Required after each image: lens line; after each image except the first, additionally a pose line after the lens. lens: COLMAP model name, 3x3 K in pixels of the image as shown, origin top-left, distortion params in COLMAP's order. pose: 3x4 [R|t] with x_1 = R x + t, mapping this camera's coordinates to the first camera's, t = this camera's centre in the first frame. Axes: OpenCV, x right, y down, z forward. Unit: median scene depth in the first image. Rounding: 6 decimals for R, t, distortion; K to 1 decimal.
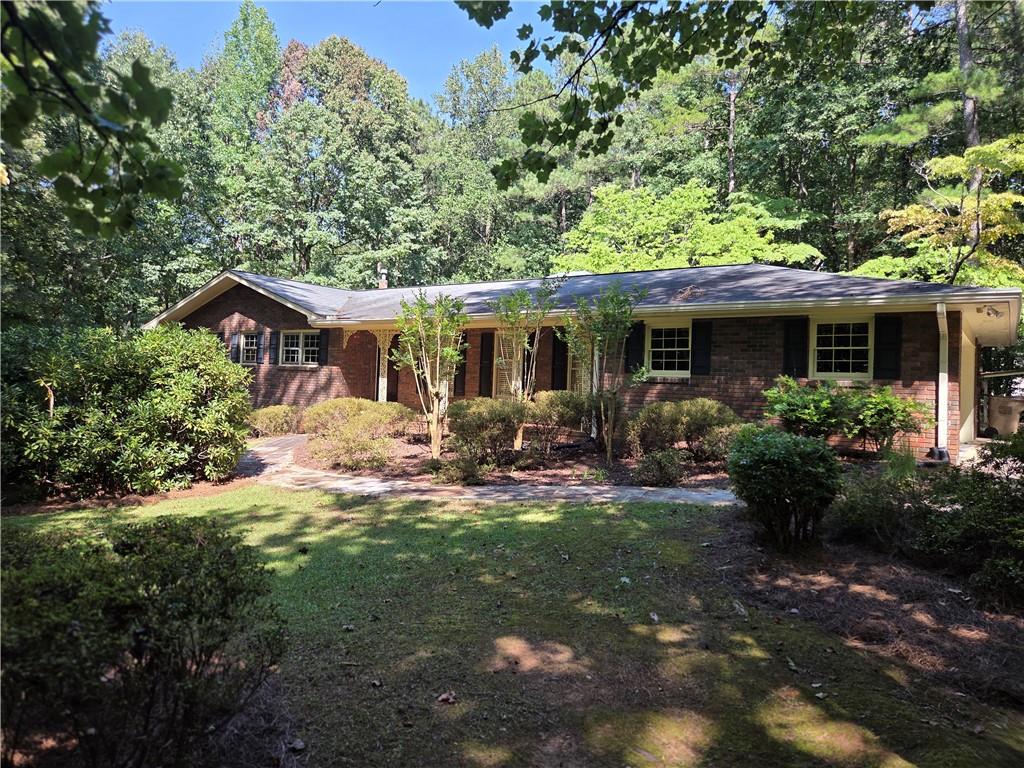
lens RADIAL K [[682.3, 0, 518.0], [0, 682.3, 386.8], [0, 0, 1]] dist [0.046093, -0.035232]
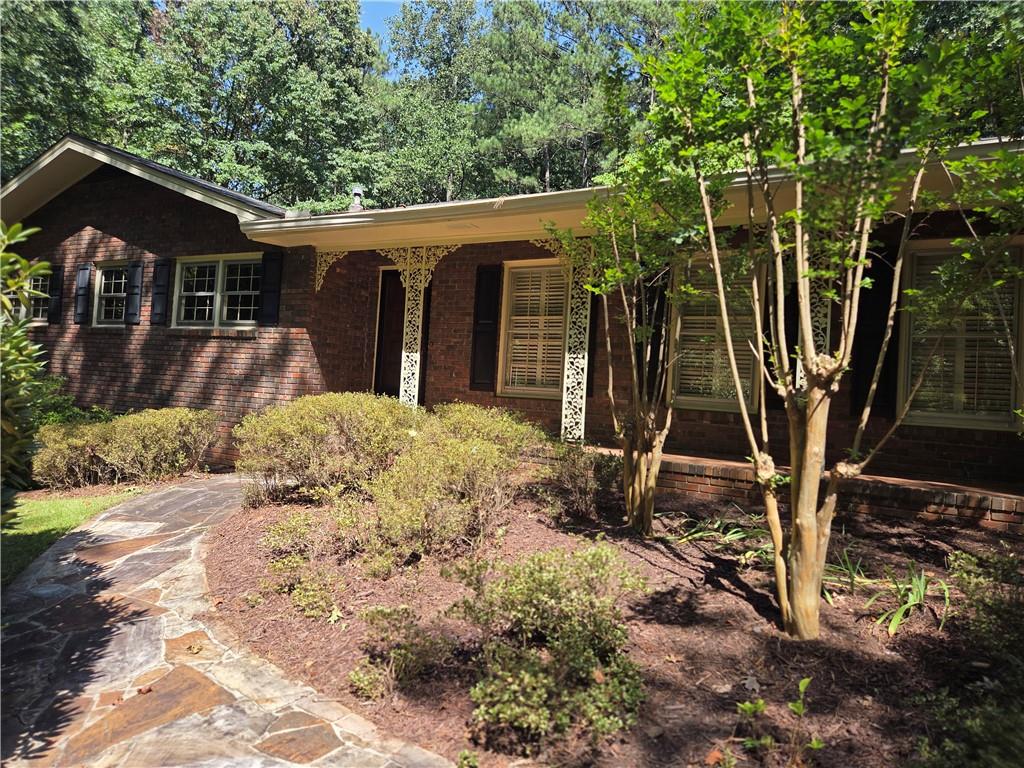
lens RADIAL K [[682.3, 0, 505.4], [0, 682.3, 379.4], [0, 0, 1]] dist [0.046093, -0.035232]
pose [[0.993144, 0.025788, 0.114021, -0.088569], [-0.023512, 0.999497, -0.021261, 0.006299], [-0.114512, 0.018435, 0.993251, 0.257767]]
